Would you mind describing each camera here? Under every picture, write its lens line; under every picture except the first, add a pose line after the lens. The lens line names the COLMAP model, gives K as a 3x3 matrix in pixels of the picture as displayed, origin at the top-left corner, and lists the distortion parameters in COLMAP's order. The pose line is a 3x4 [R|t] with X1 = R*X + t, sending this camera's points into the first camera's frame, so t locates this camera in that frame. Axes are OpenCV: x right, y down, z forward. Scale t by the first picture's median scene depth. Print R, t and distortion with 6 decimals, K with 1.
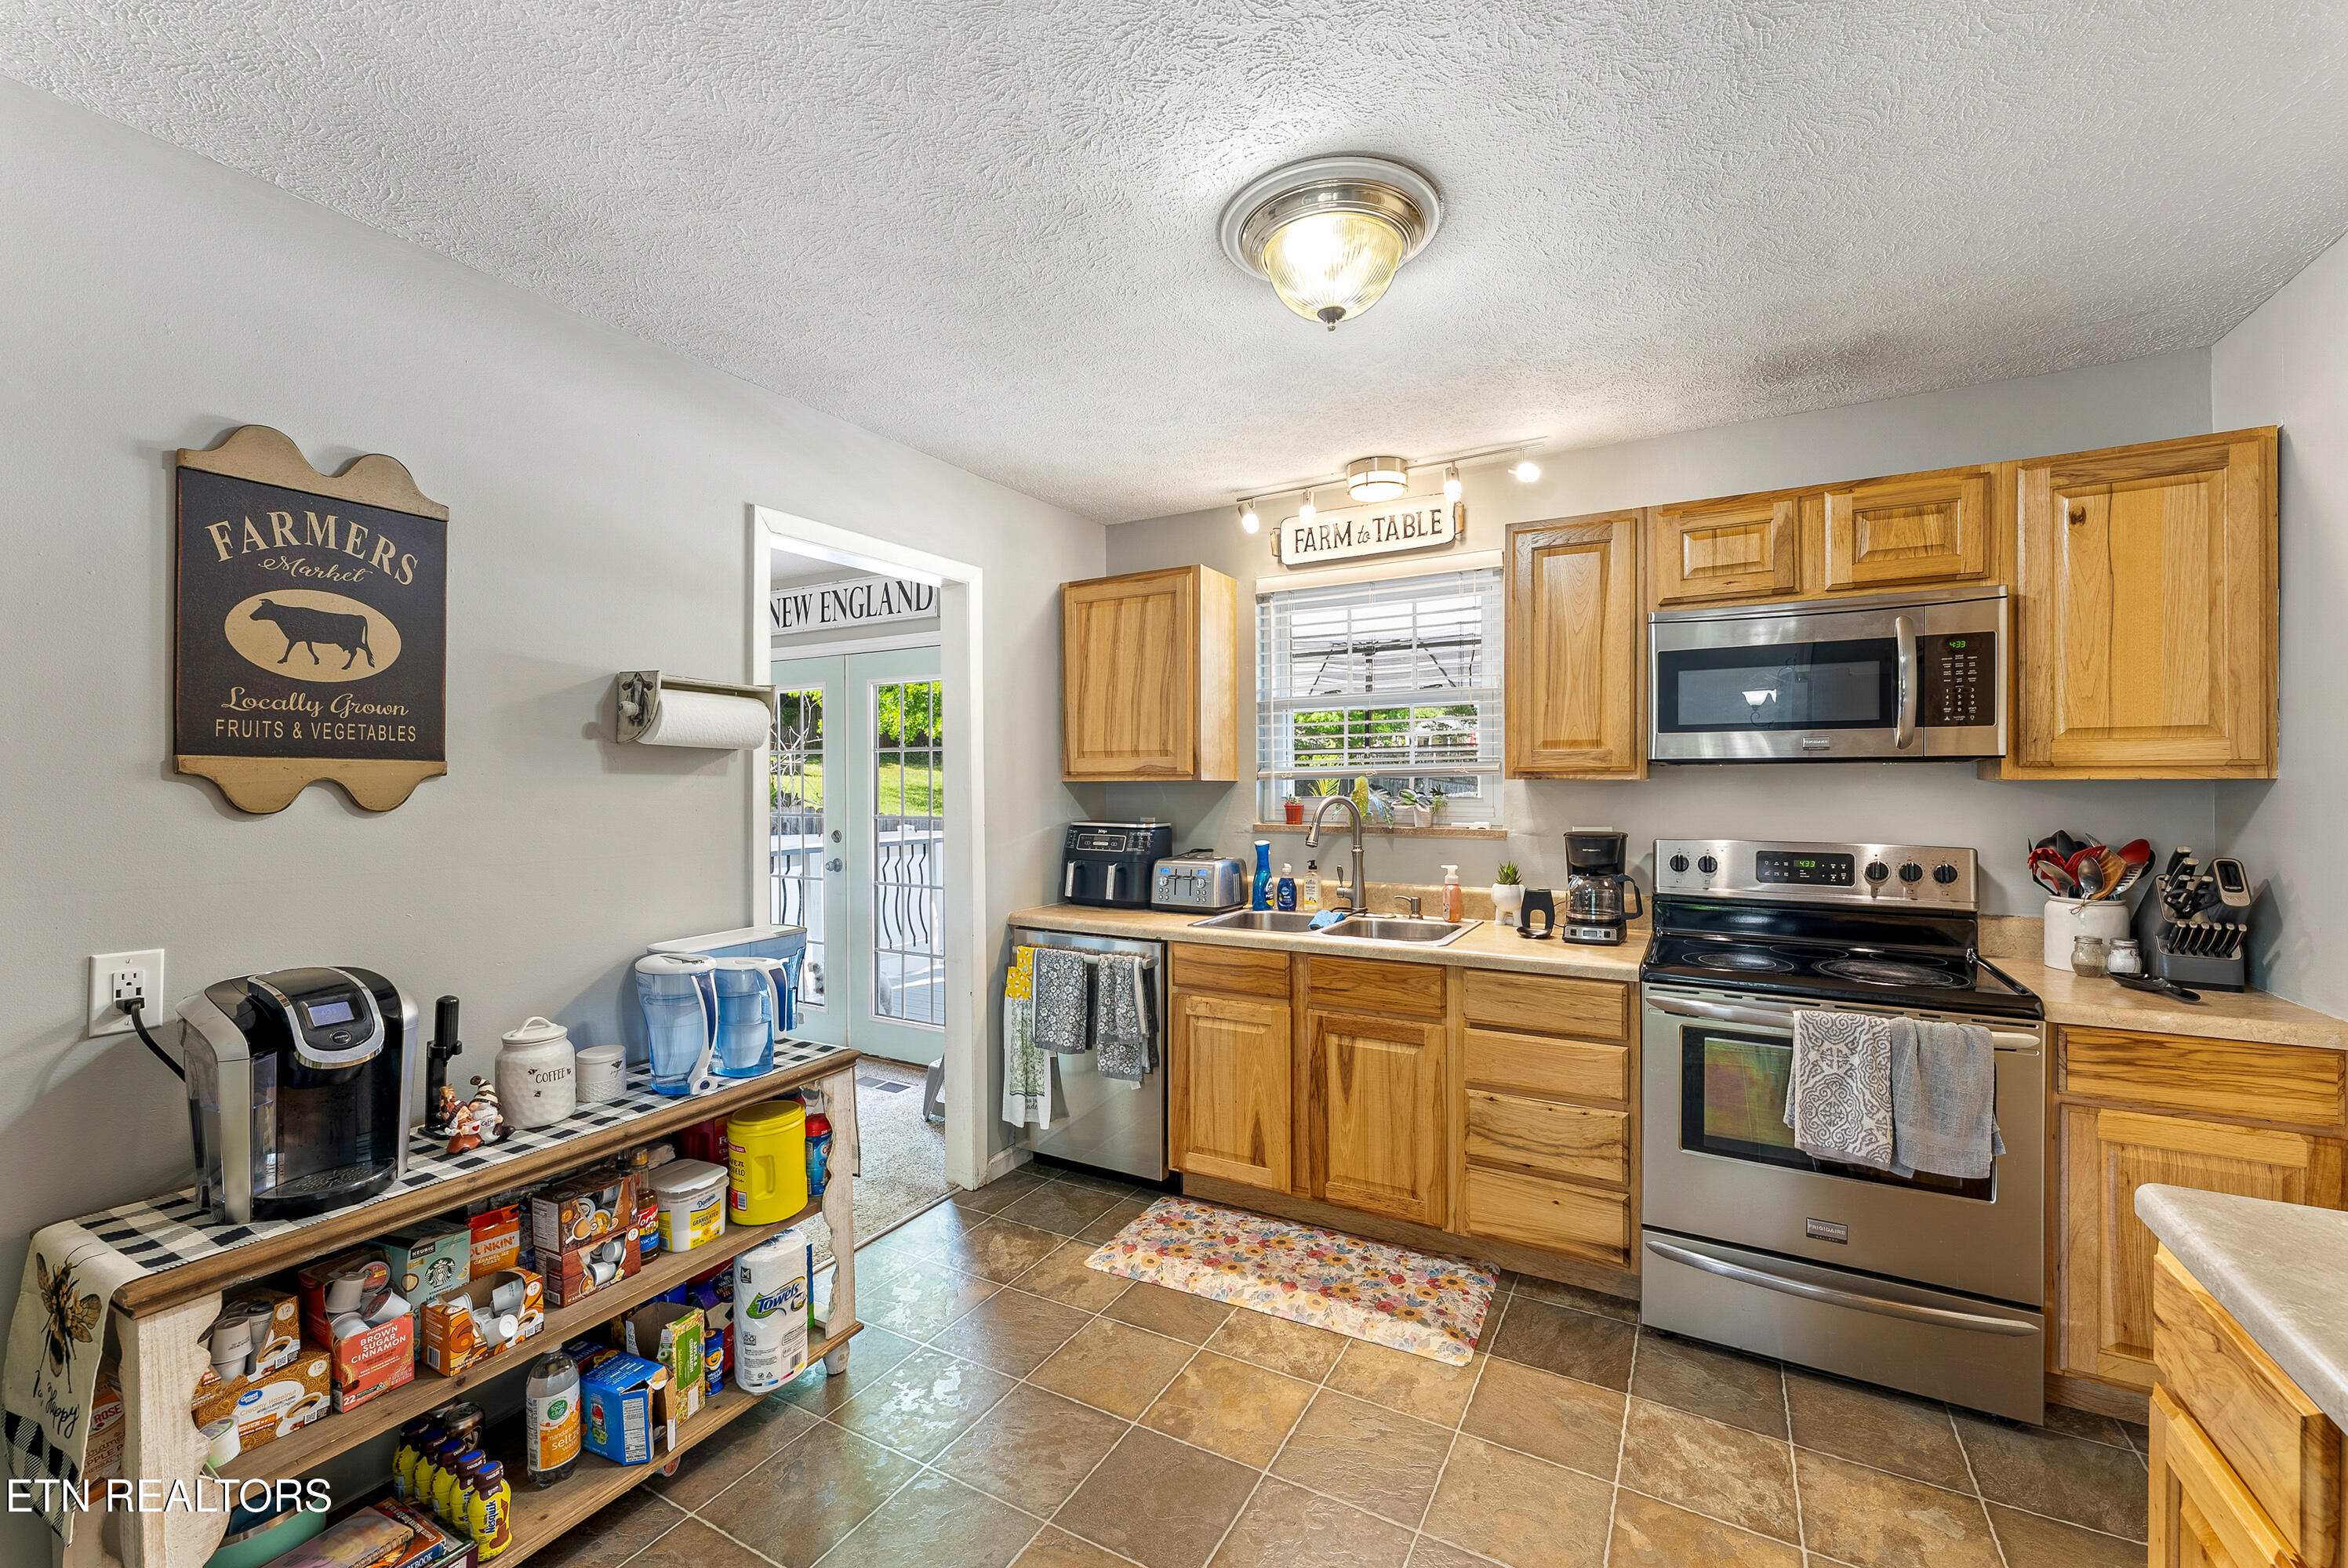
lens RADIAL K [[959.1, 0, 1173.3], [0, 959.1, 779.6], [0, 0, 1]] dist [-0.001443, -0.000174]
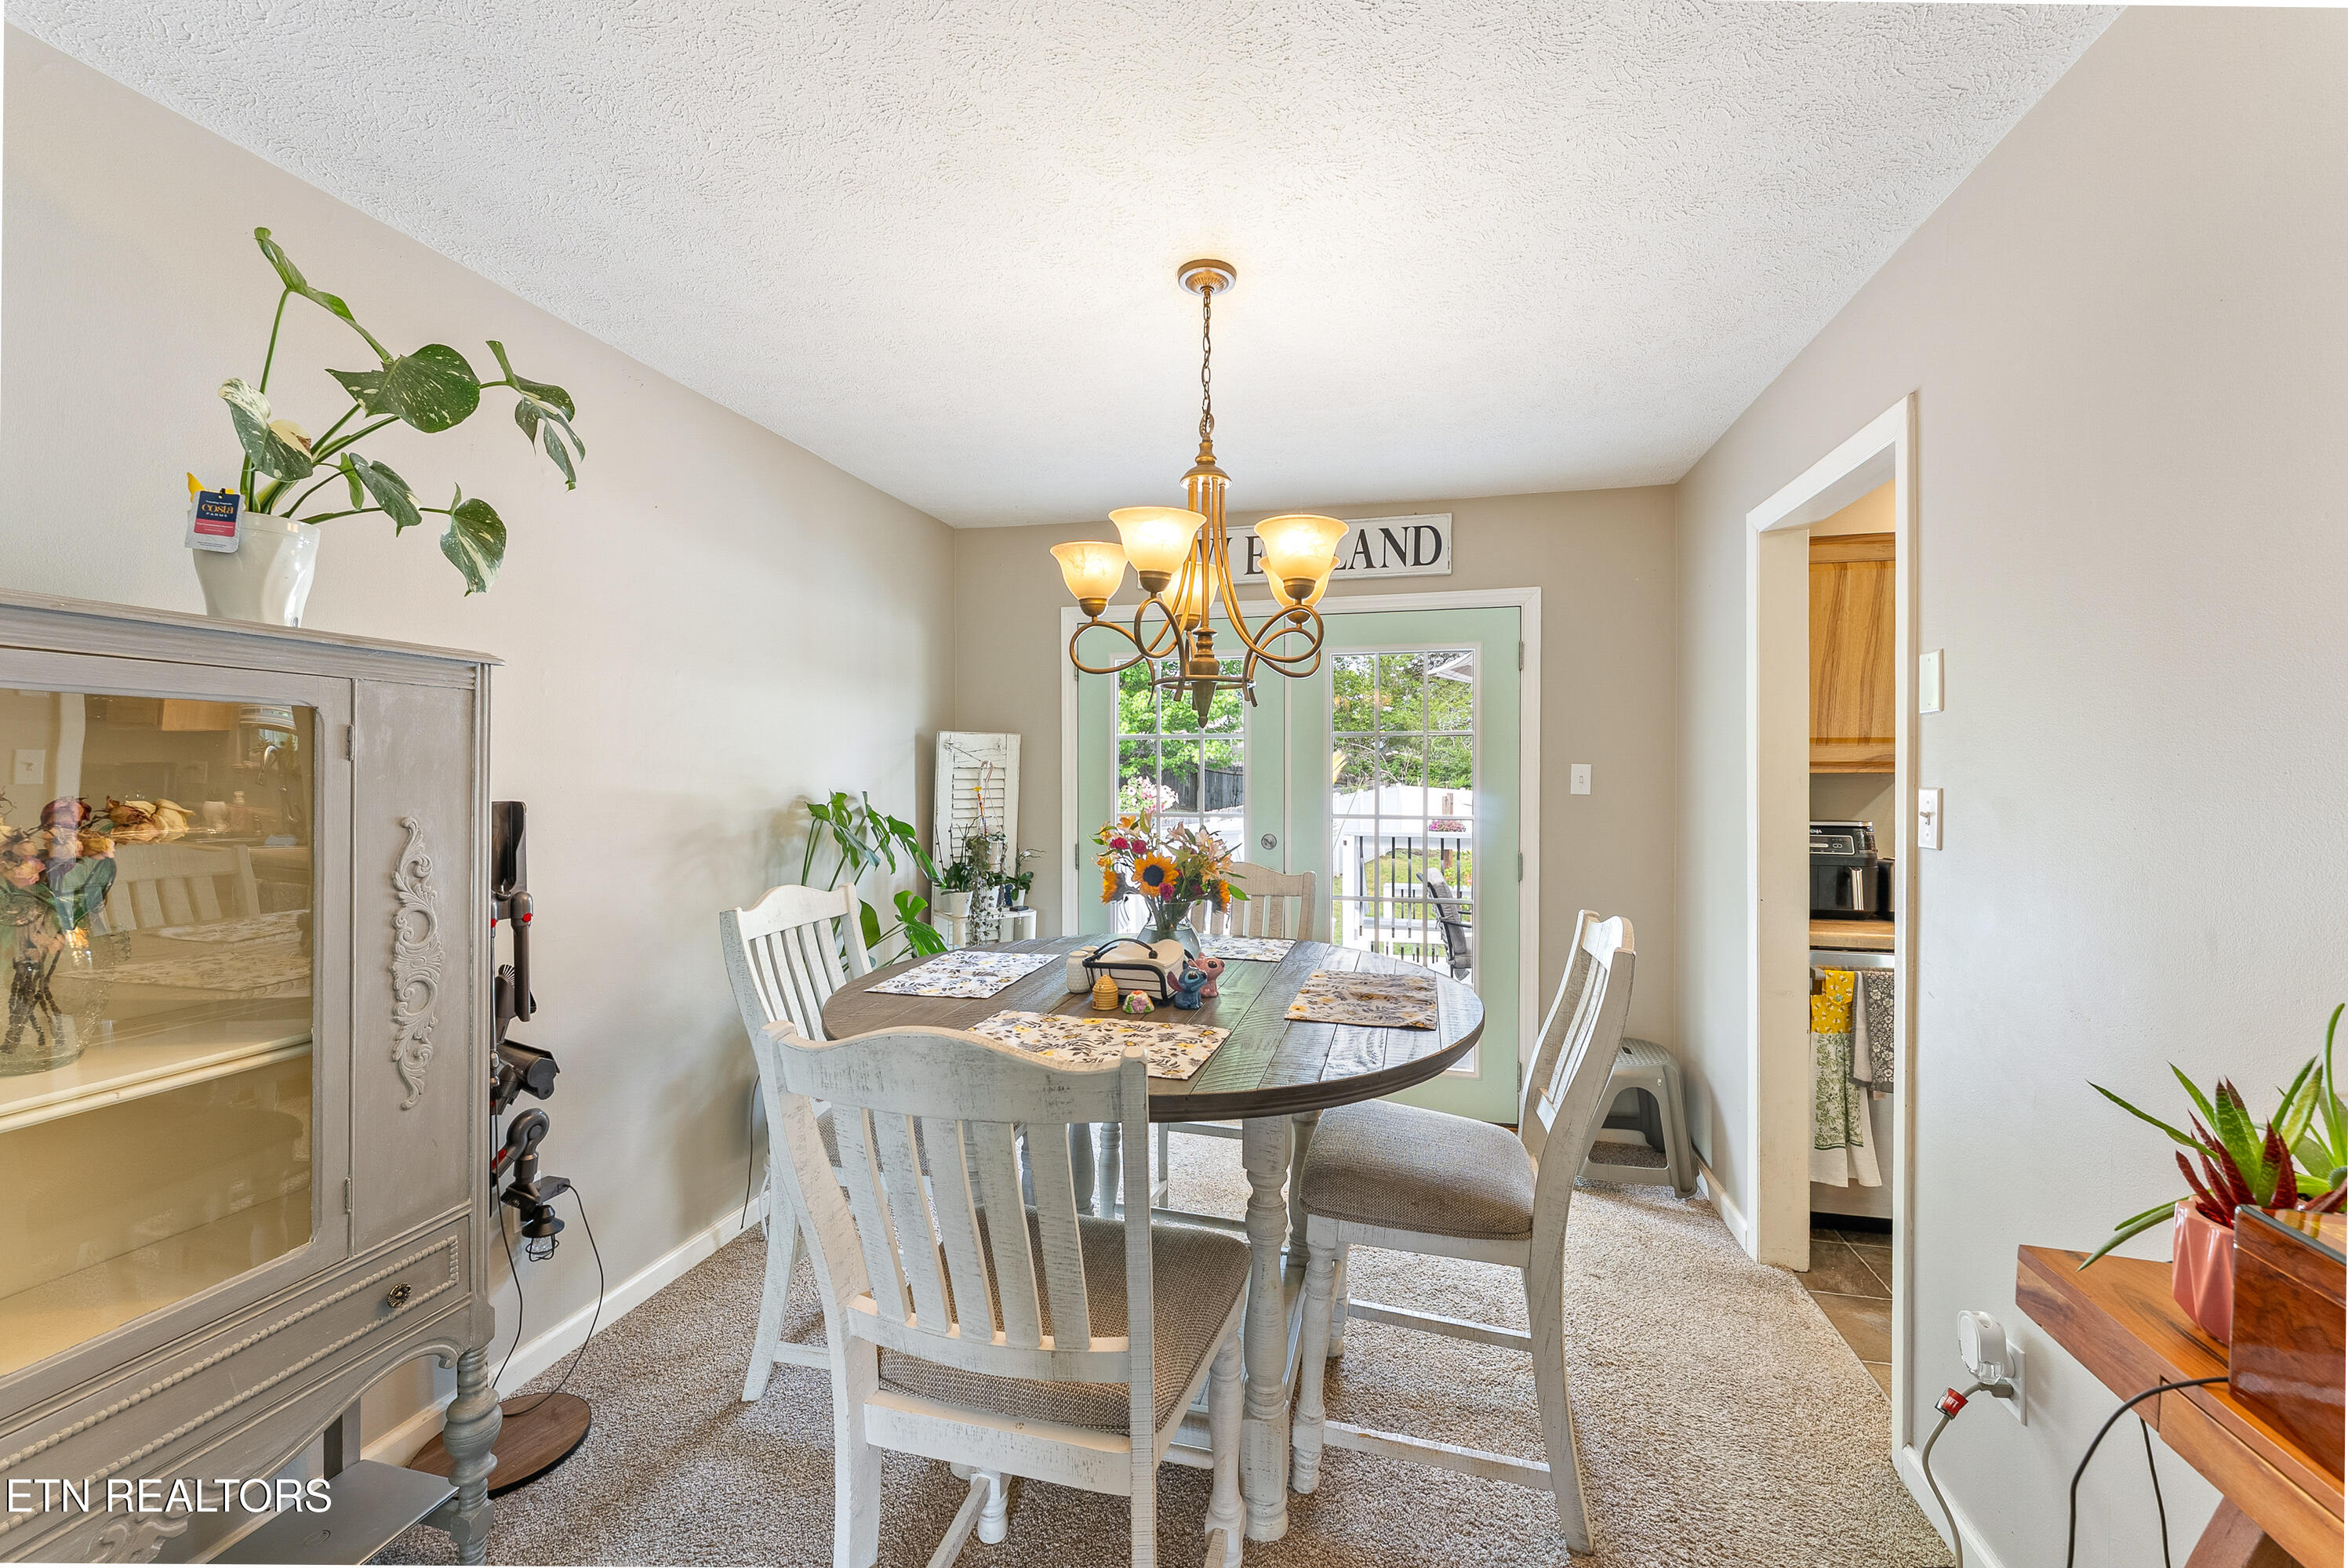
lens RADIAL K [[959.1, 0, 1177.9], [0, 959.1, 776.3], [0, 0, 1]] dist [-0.001443, -0.000174]
pose [[0.958959, 0.005774, 0.283486, -0.883103], [-0.005497, 0.999983, -0.001772, 0.009706], [-0.283492, 0.000141, 0.958975, 0.340252]]
